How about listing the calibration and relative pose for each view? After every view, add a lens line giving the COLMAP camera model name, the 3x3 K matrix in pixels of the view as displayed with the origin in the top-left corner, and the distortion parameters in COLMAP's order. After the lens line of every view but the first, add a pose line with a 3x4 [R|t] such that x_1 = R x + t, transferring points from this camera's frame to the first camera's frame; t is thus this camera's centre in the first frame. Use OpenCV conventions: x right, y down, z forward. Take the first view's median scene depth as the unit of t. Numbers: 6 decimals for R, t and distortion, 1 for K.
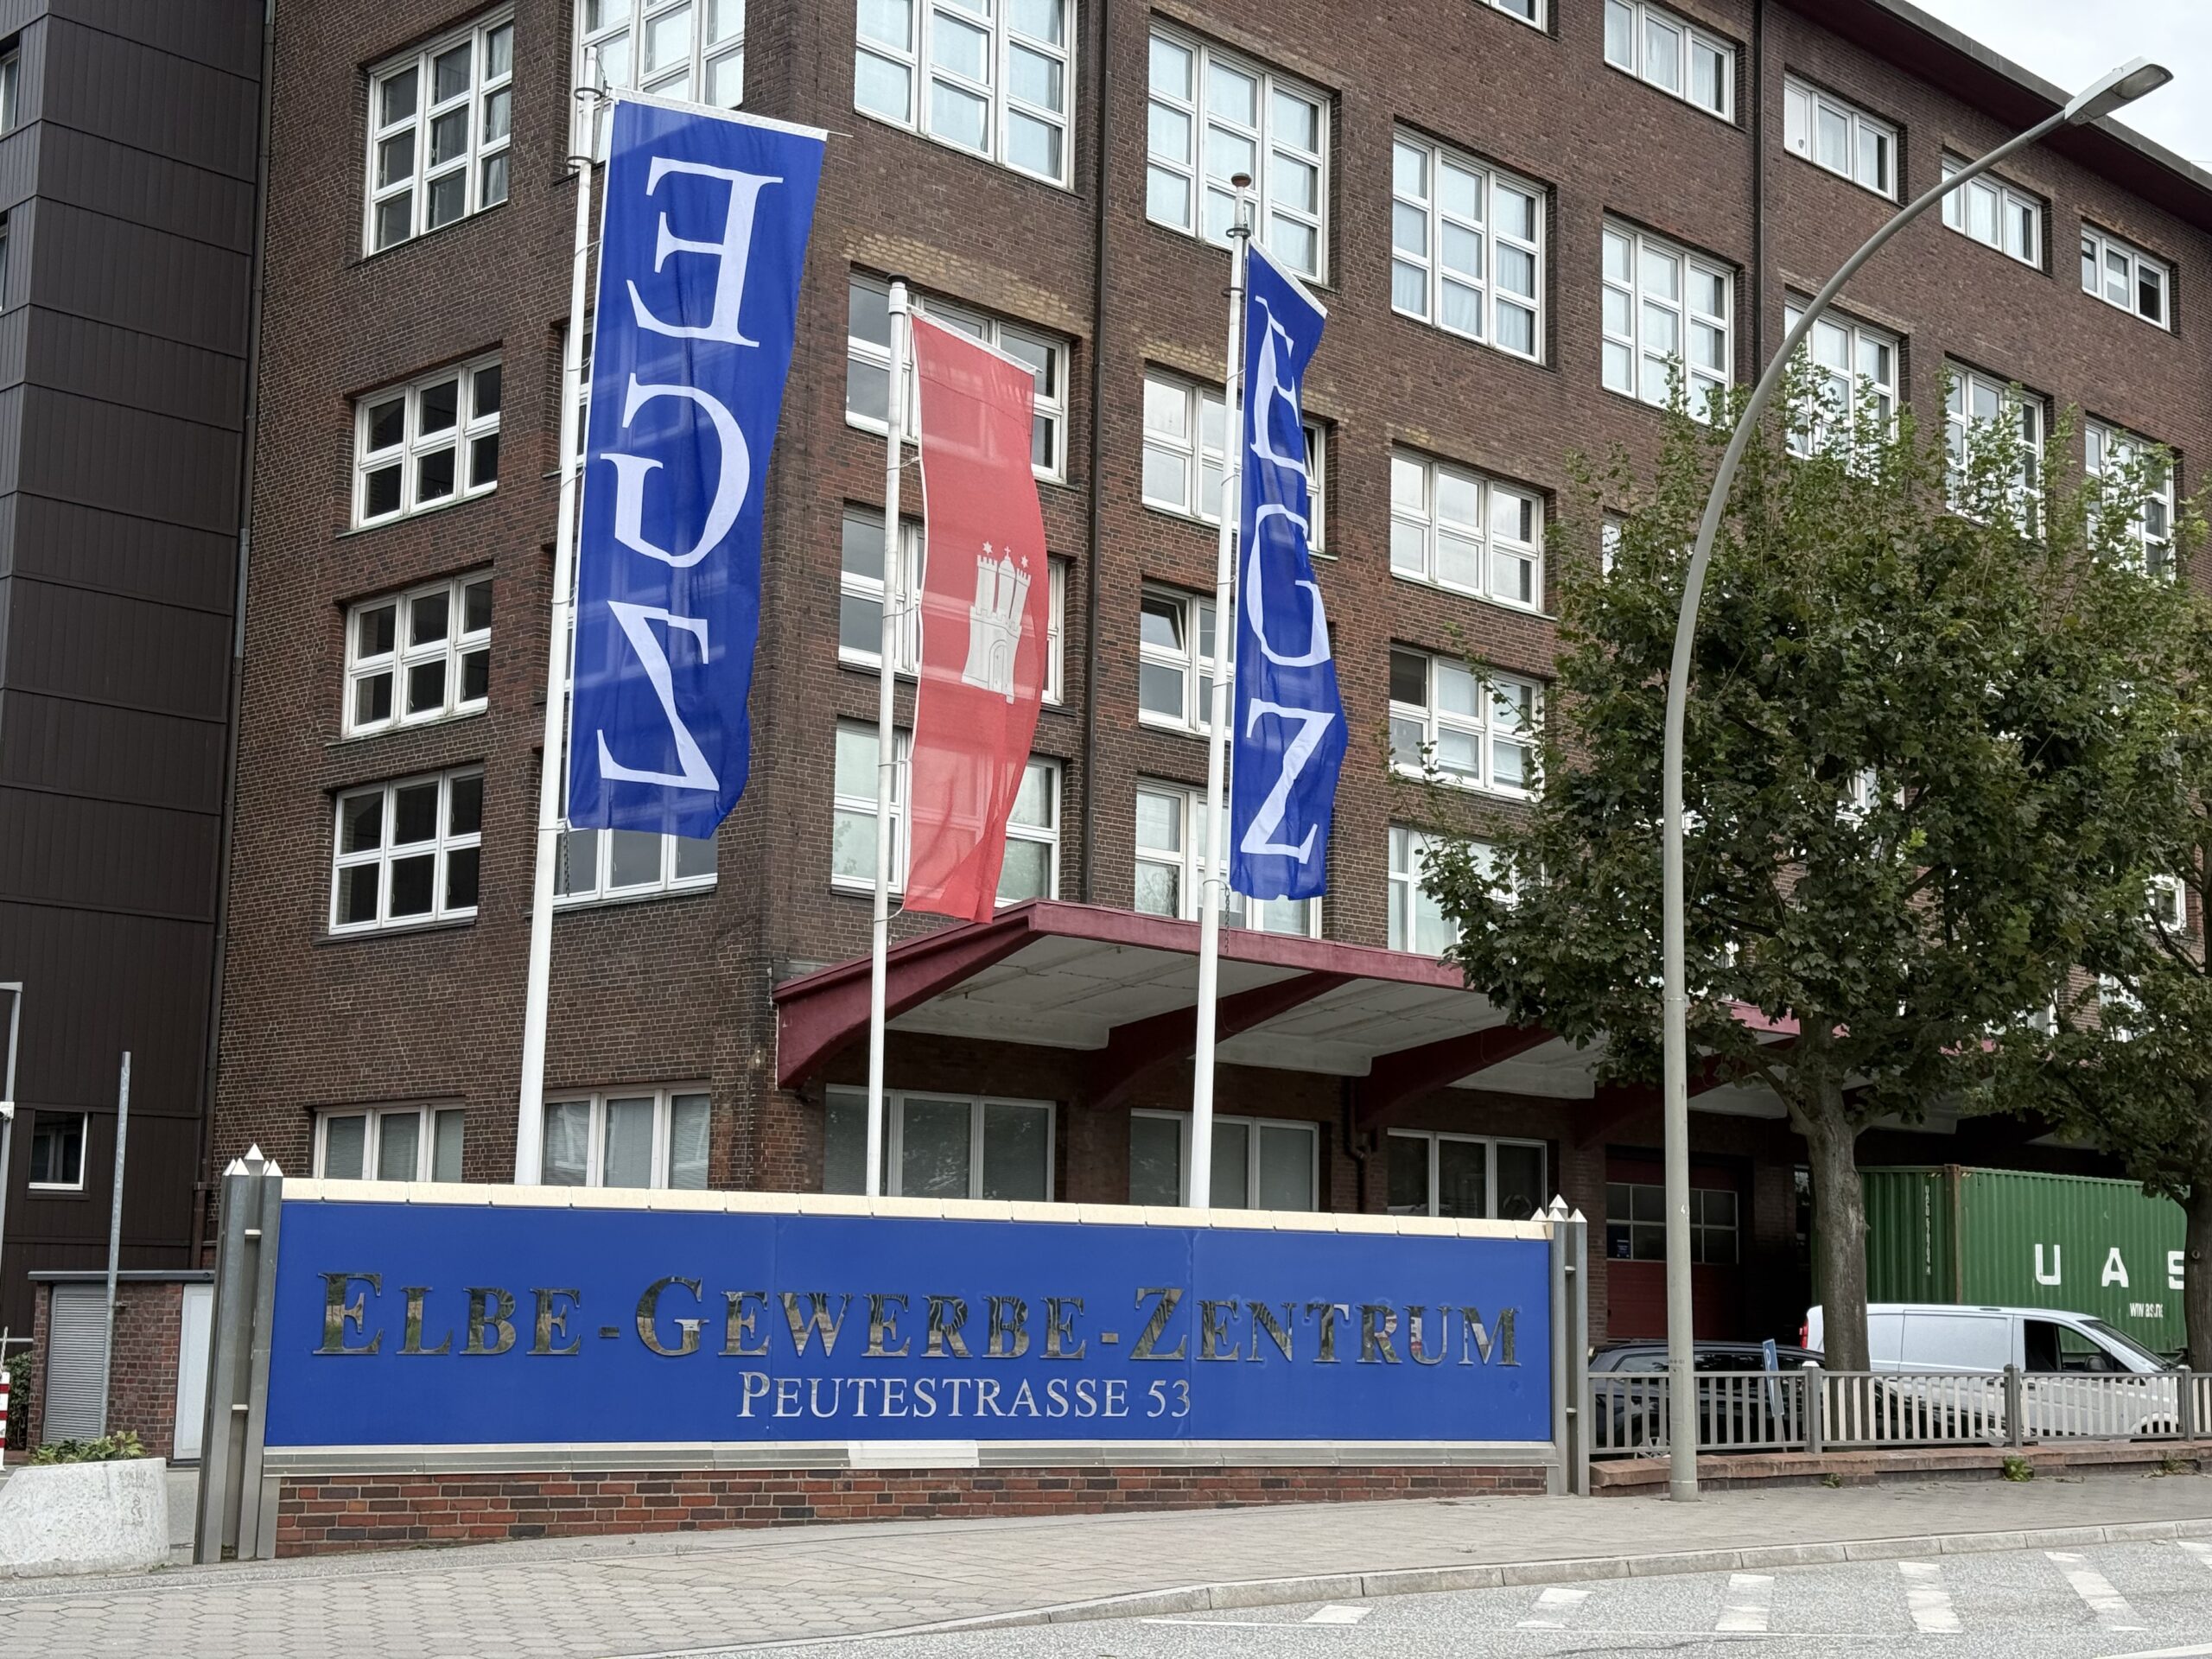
lens RADIAL K [[3078.3, 0, 1106.0], [0, 3078.3, 829.5], [0, 0, 1]] dist [0.190402, -0.442931]
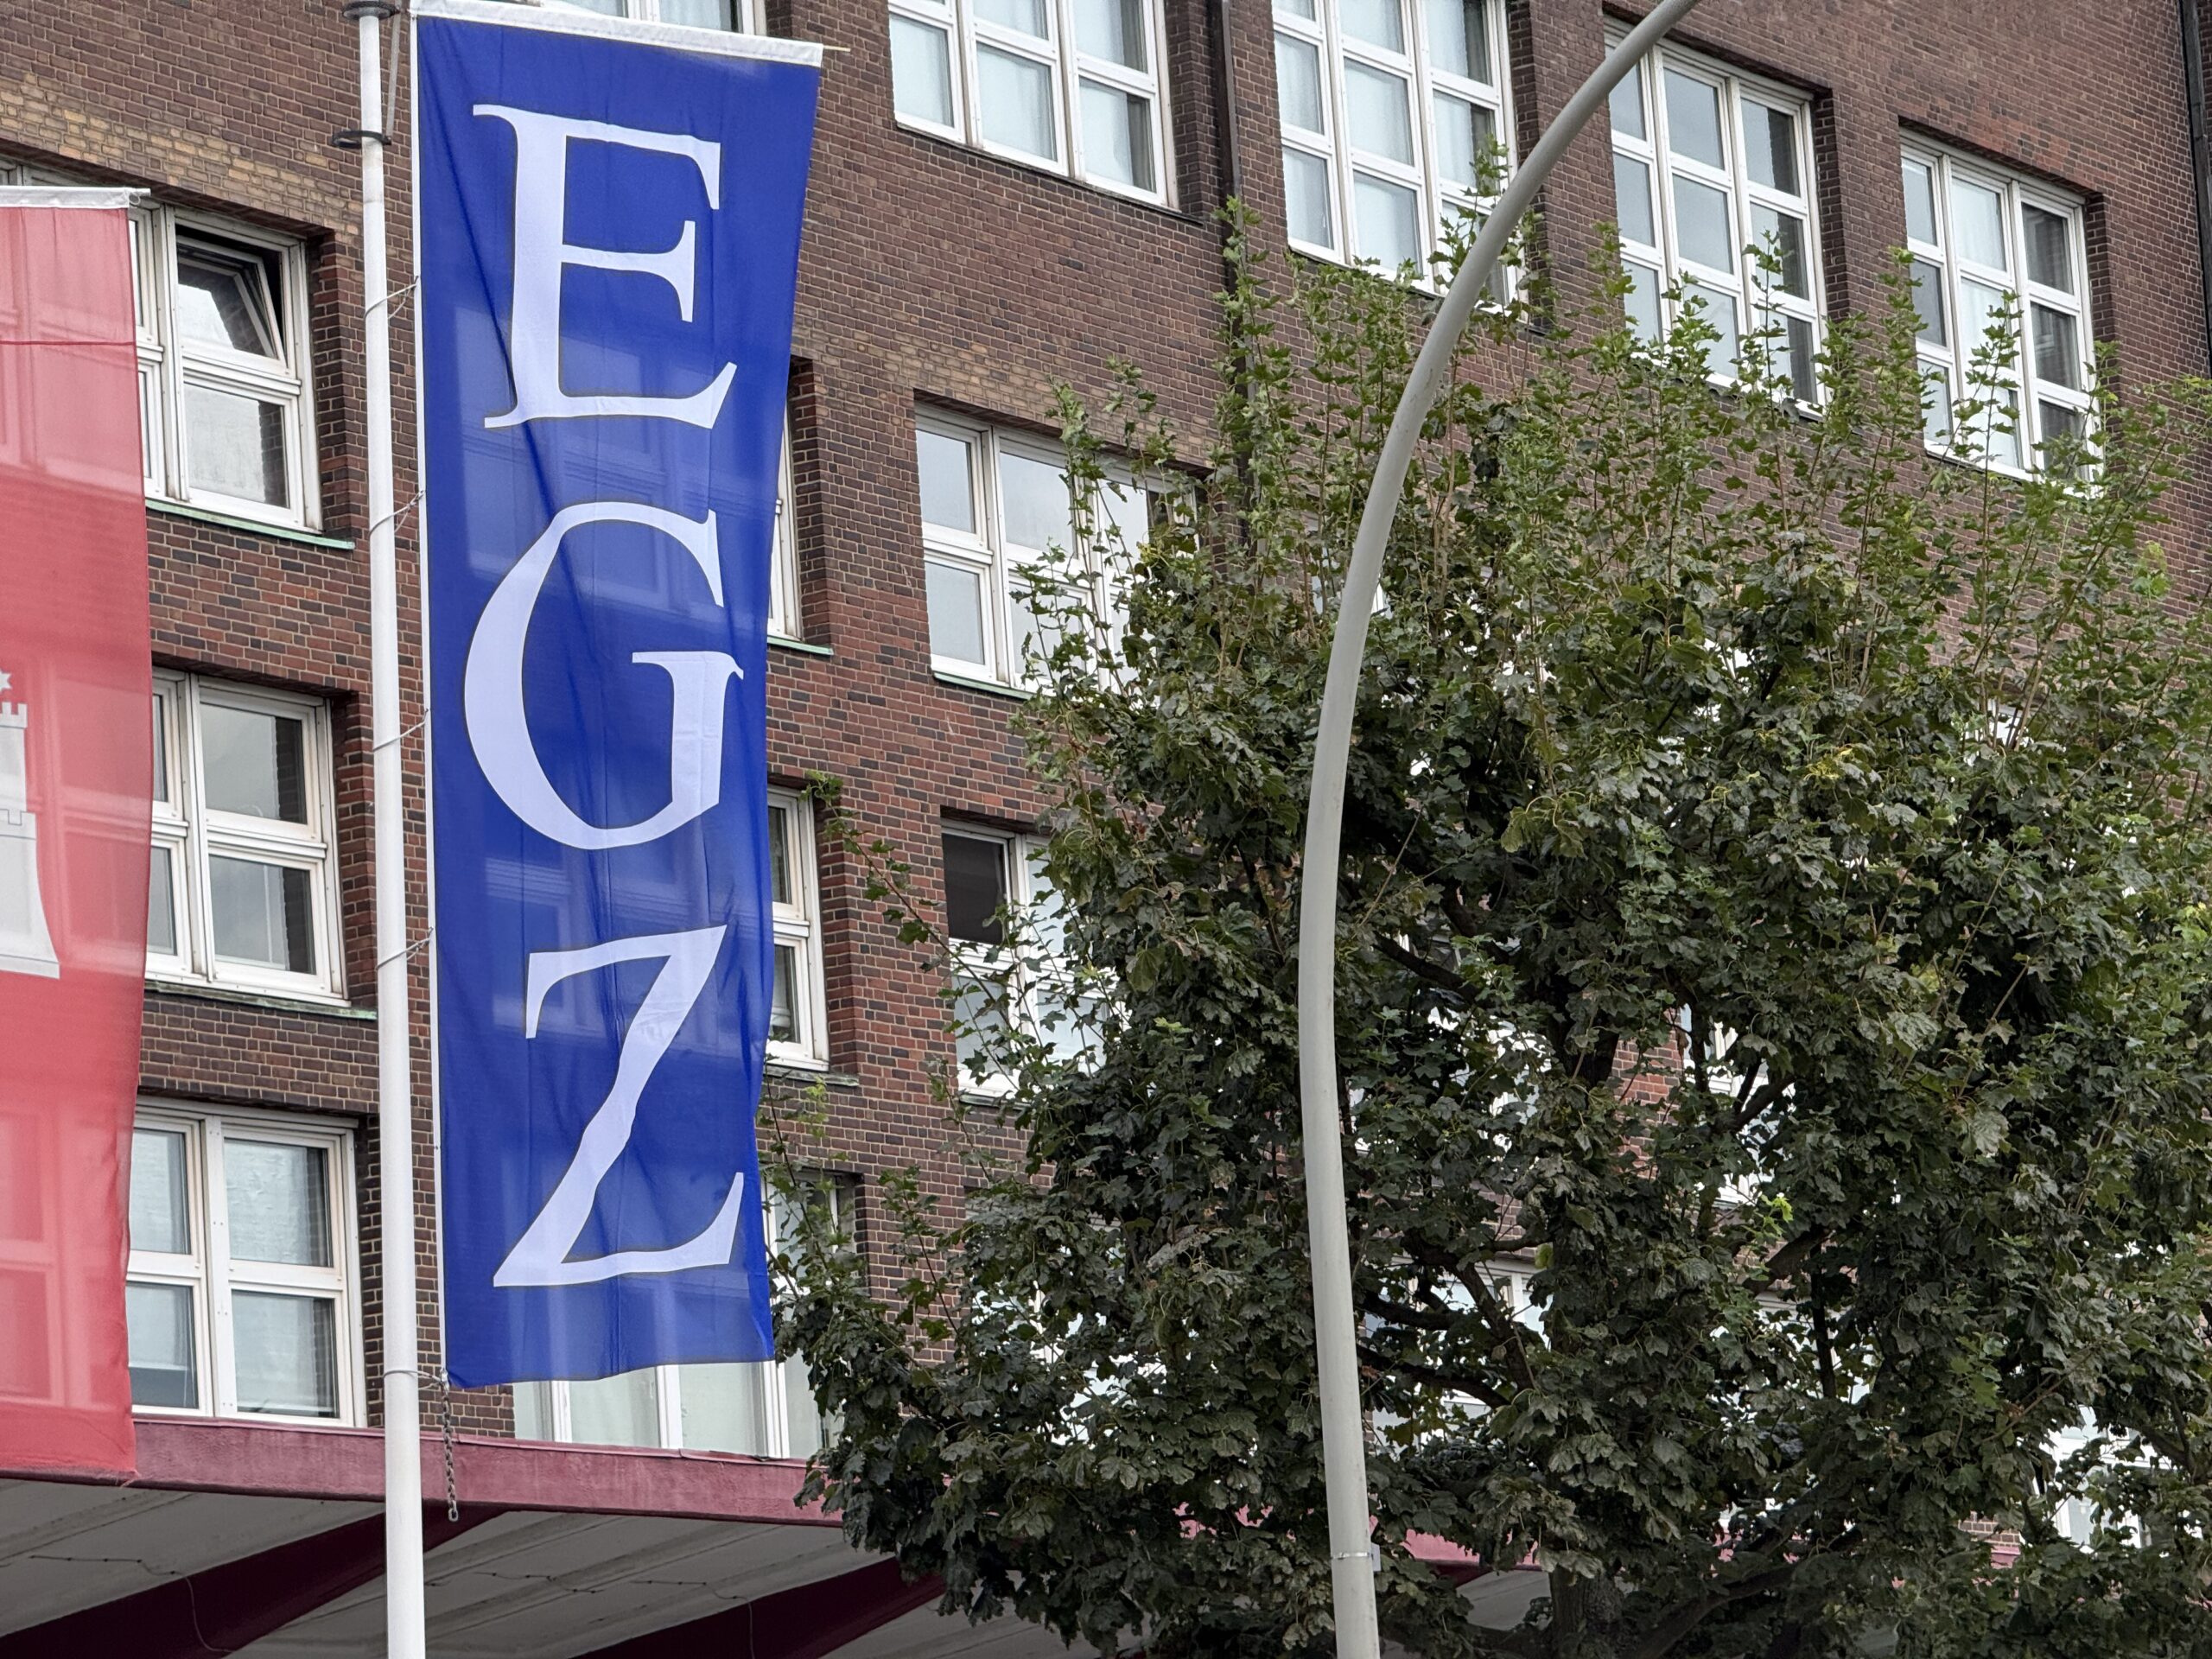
lens RADIAL K [[7775.7, 0, 1106.0], [0, 7775.7, 829.5], [0, 0, 1]] dist [0.152239, 2.268871]
pose [[0.976530, -0.048186, 0.209924, -0.097989], [0.053784, 0.998331, -0.021038, -0.033295], [-0.208560, 0.031835, 0.977491, -0.181951]]
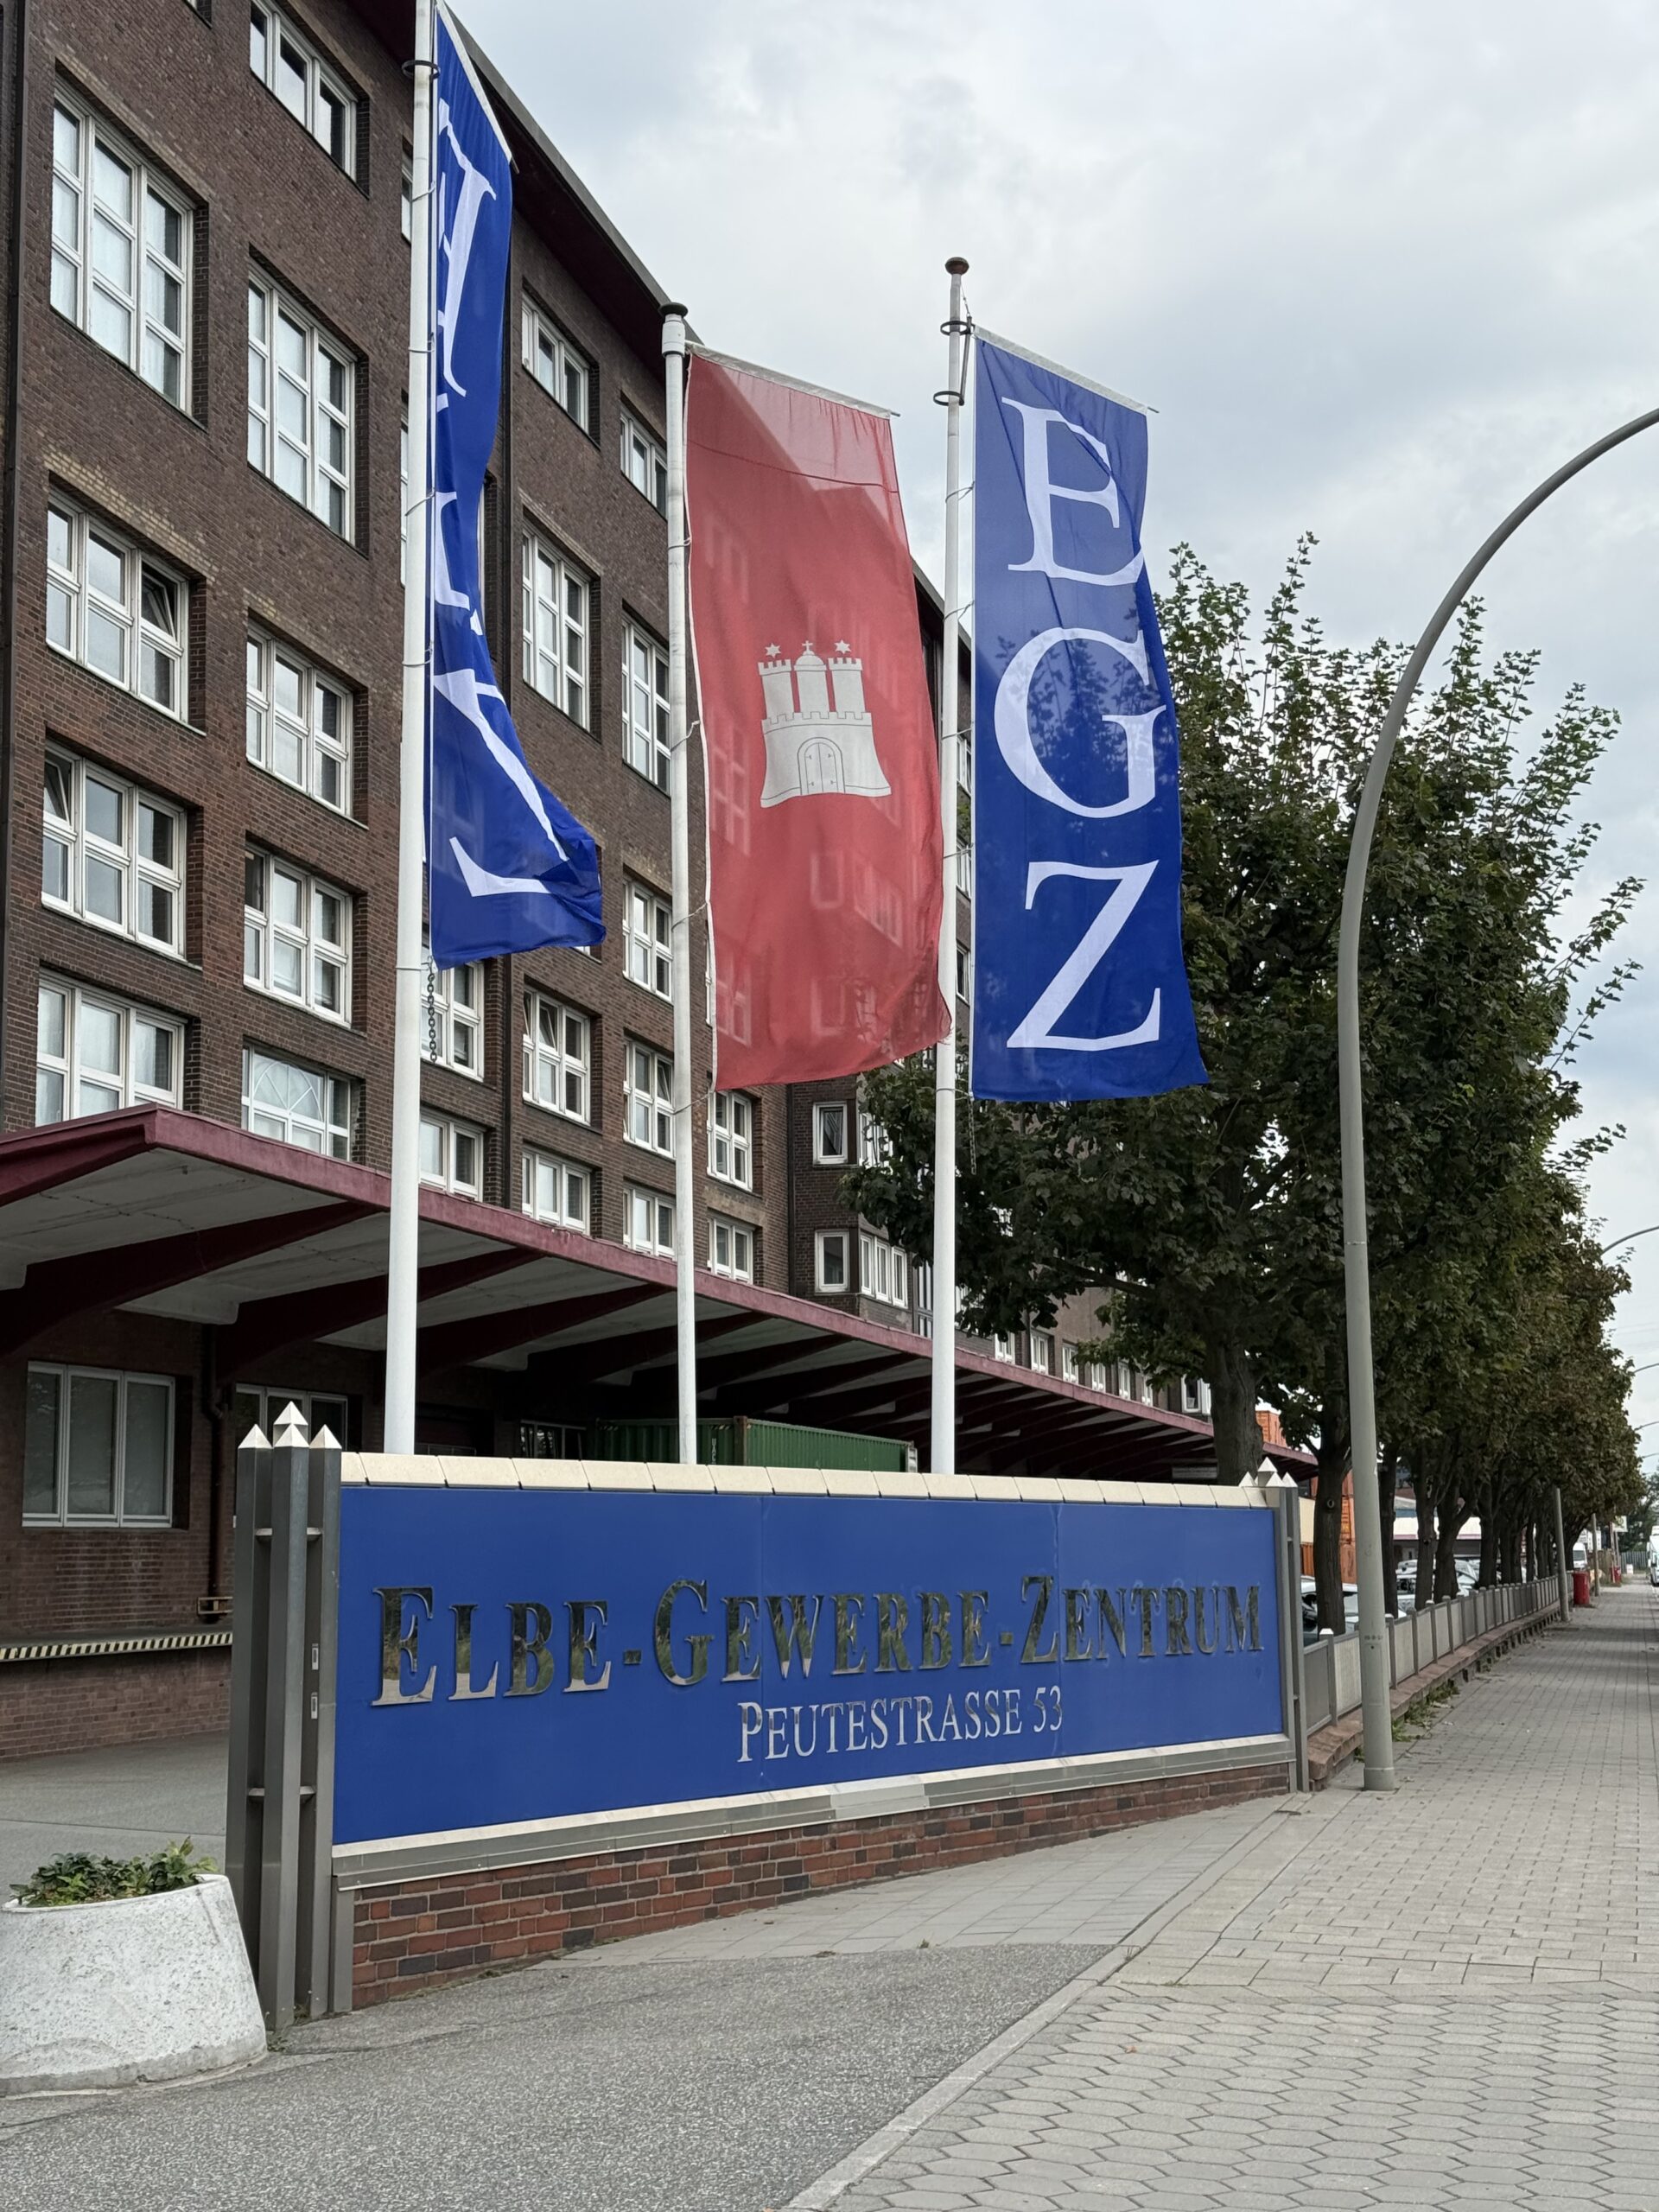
lens RADIAL K [[3078.3, 0, 829.5], [0, 3078.3, 1106.0], [0, 0, 1]] dist [0.190402, -0.442931]
pose [[0.861110, 0.046910, 0.506249, -0.383941], [-0.050613, 0.998698, -0.006451, 0.025533], [-0.505893, -0.020068, 0.862363, 0.264227]]
